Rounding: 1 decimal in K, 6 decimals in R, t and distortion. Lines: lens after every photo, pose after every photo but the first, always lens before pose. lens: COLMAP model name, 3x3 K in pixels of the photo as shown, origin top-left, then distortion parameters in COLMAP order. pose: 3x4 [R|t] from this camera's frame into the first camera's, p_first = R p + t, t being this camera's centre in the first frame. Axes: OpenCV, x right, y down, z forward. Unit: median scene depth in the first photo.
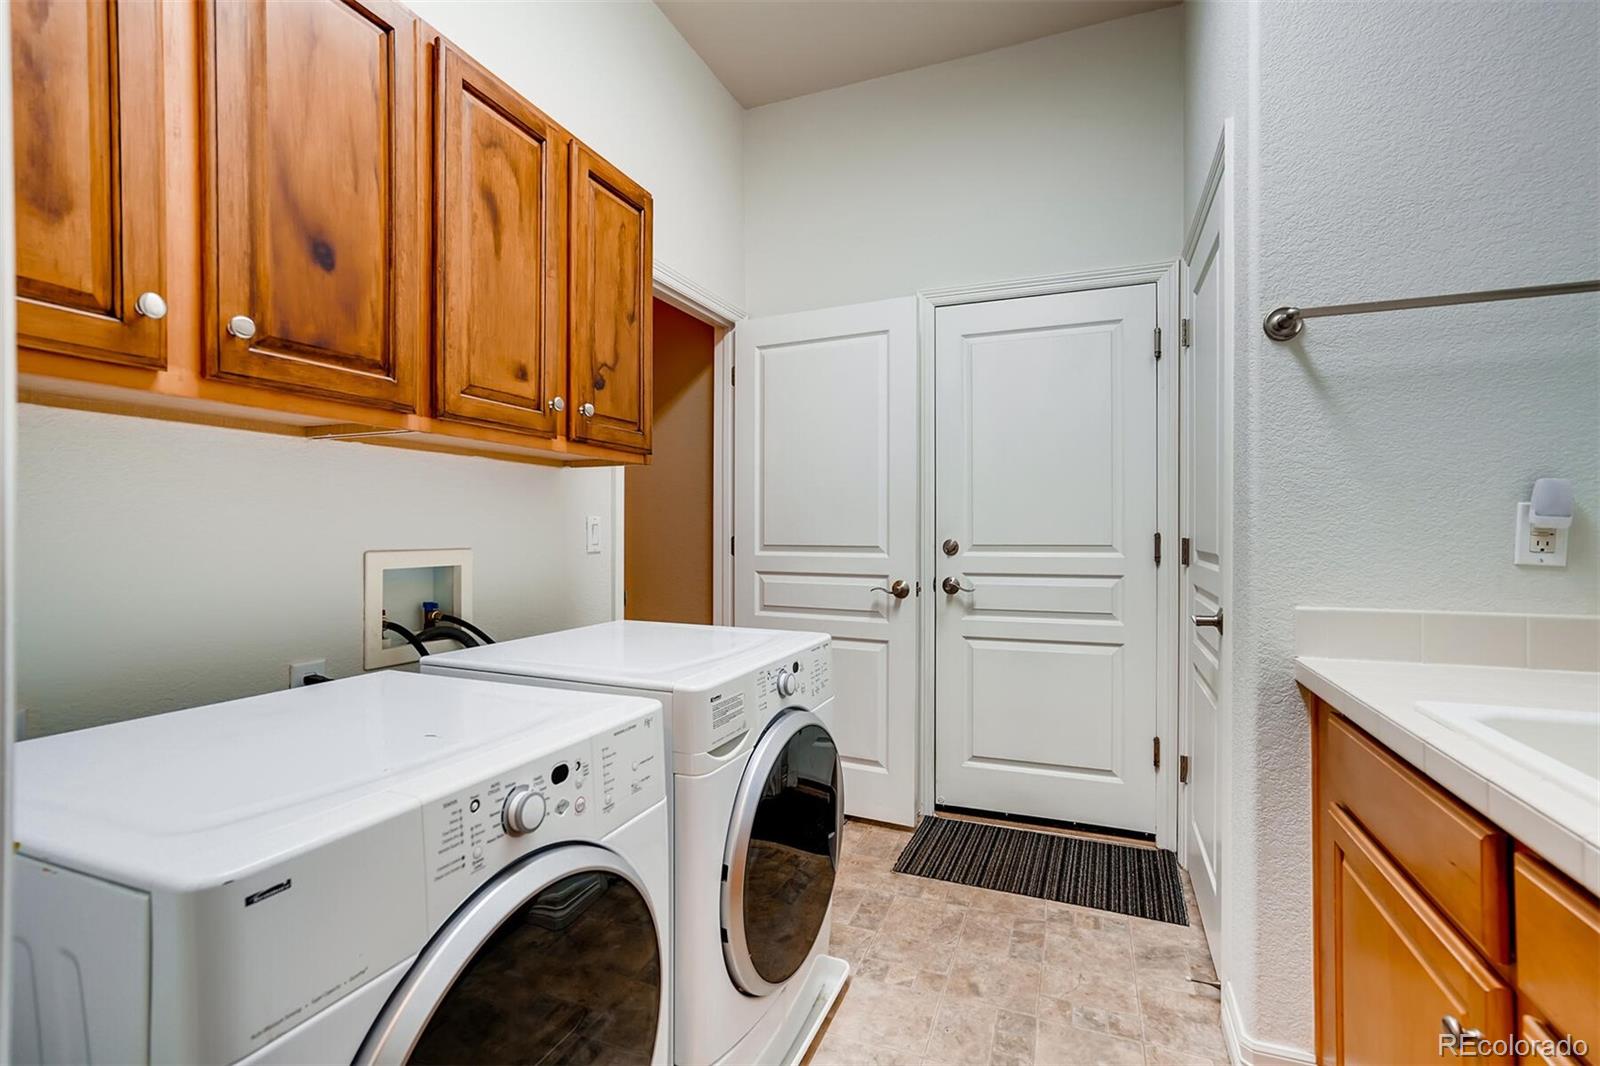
lens RADIAL K [[736.2, 0, 792.2], [0, 736.2, 534.0], [0, 0, 1]] dist [-0.021733, 0.015629]
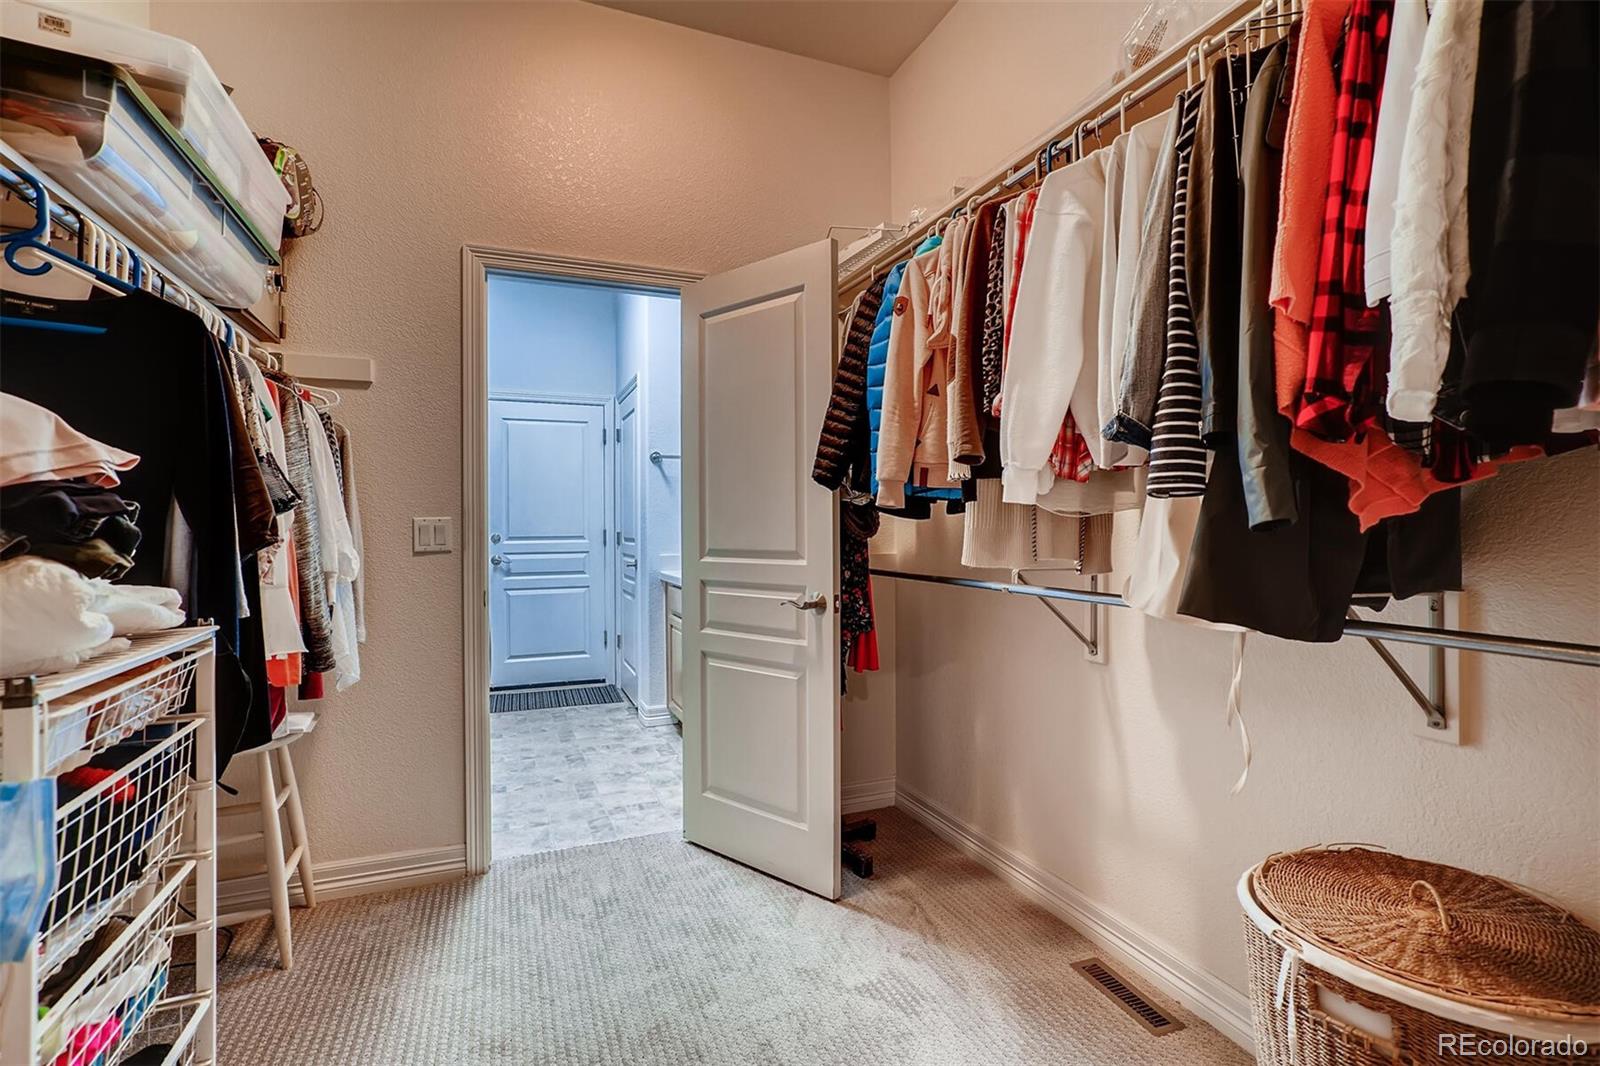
lens RADIAL K [[736.2, 0, 797.3], [0, 736.2, 528.7], [0, 0, 1]] dist [-0.021733, 0.015629]
pose [[0.716965, -0.004887, 0.697092, -0.631660], [0.007531, 0.999971, -0.000736, 0.000610], [-0.697068, 0.005777, 0.716981, -0.973113]]
